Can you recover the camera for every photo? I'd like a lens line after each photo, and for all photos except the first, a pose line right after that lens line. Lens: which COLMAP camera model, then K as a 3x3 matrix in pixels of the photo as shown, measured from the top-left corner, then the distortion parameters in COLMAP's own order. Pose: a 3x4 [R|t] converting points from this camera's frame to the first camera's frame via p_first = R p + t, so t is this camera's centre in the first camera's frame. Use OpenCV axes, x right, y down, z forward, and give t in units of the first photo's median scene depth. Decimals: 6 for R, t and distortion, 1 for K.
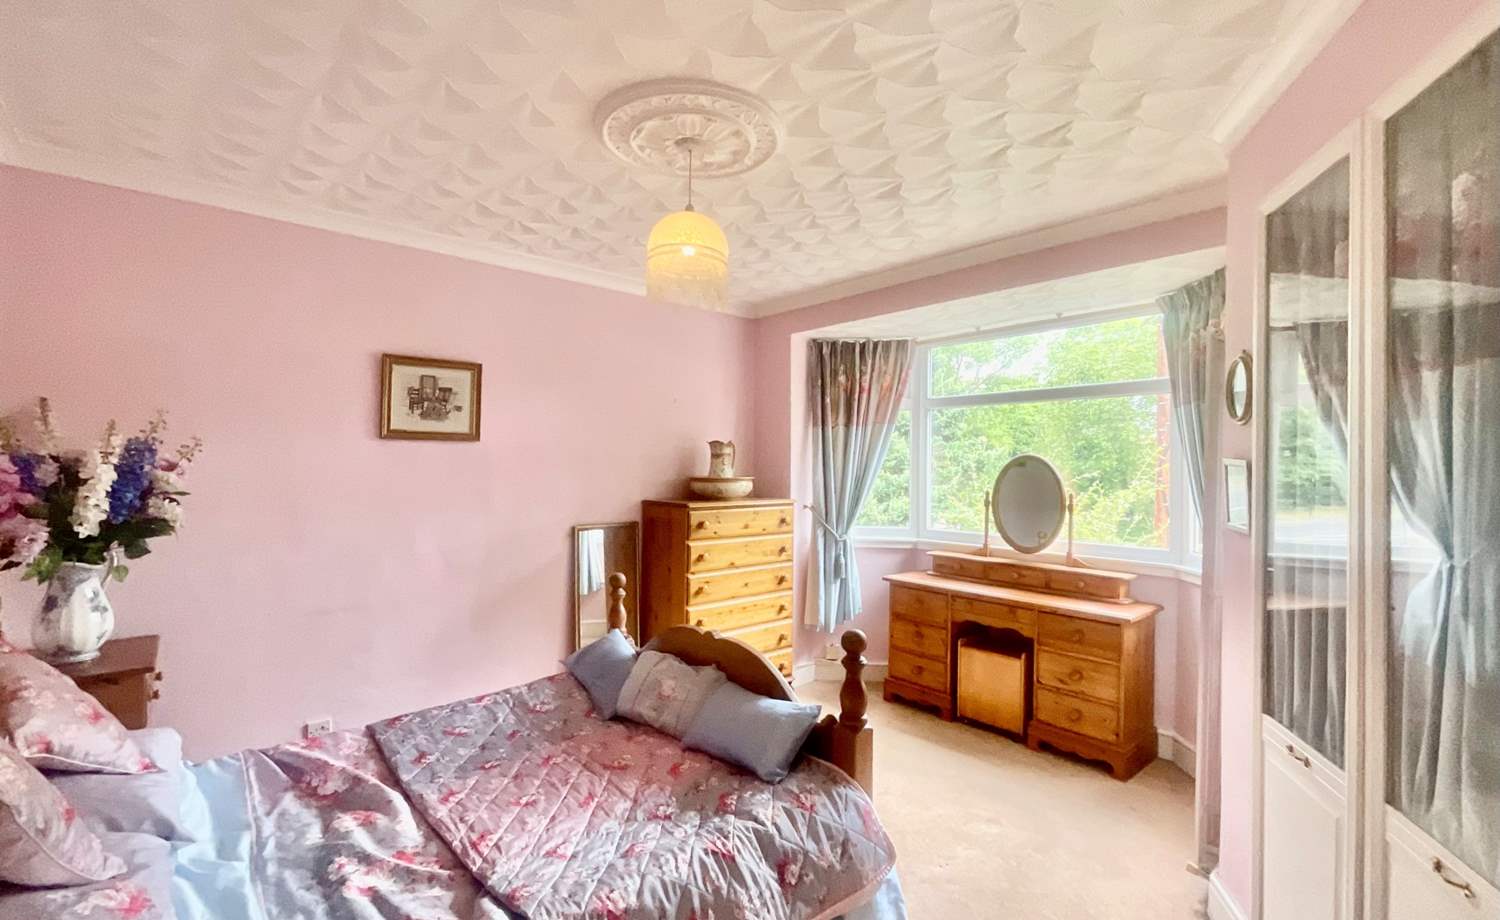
lens RADIAL K [[629.3, 0, 765.0], [0, 629.3, 460.9], [0, 0, 1]] dist [0.000921, 0.000700]
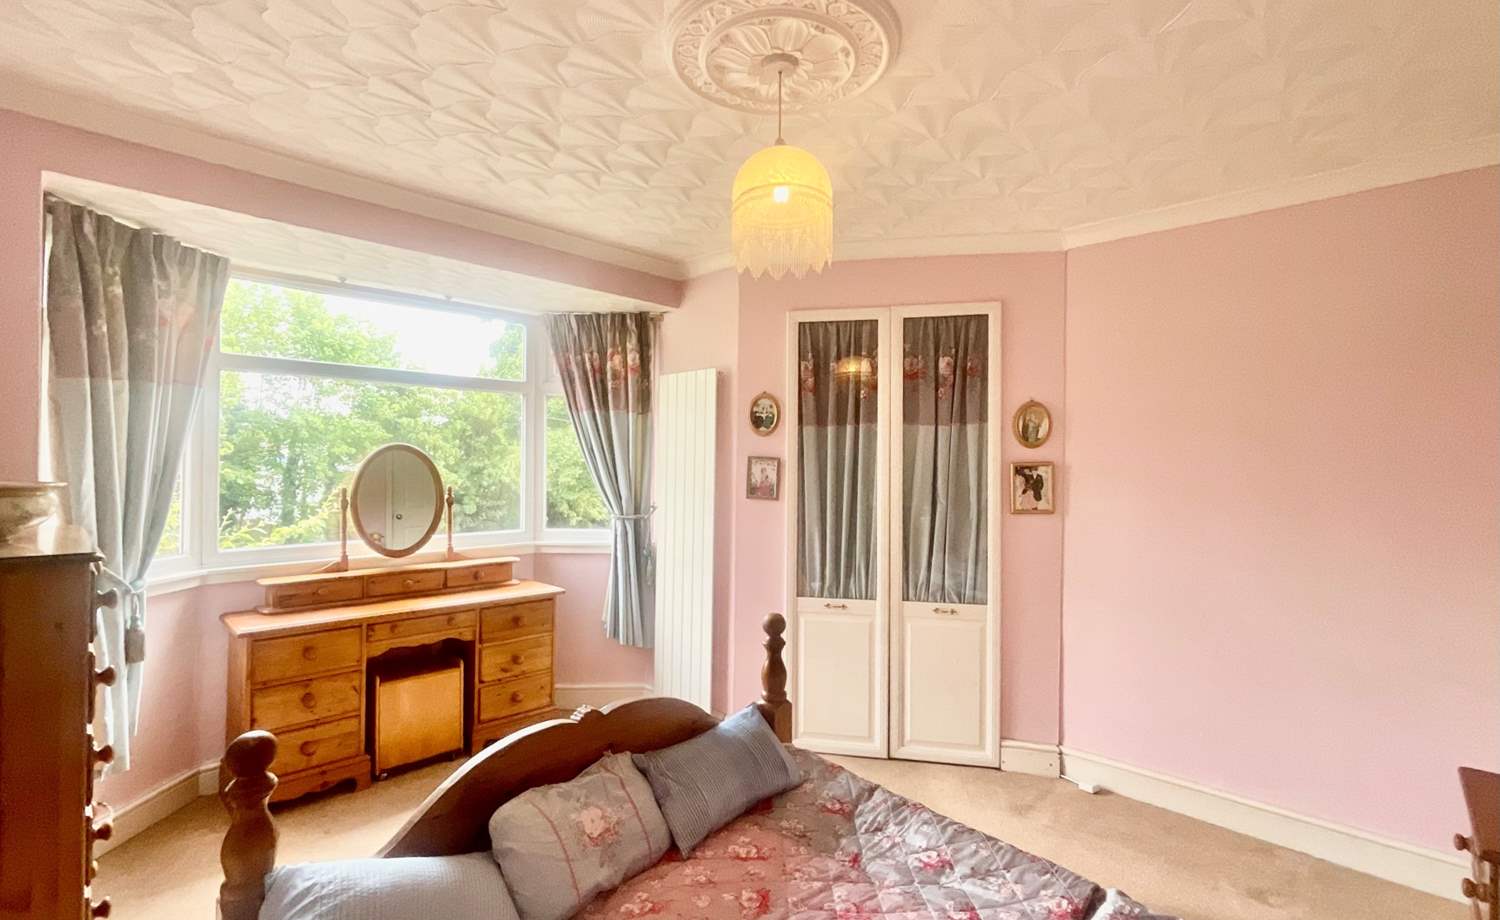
lens RADIAL K [[629.3, 0, 765.0], [0, 629.3, 460.9], [0, 0, 1]] dist [0.000921, 0.000700]
pose [[-0.008111, -0.003982, 0.999959, -0.500761], [-0.015743, 0.999869, 0.003854, 0.002161], [-0.999843, -0.015711, -0.008172, 0.549297]]
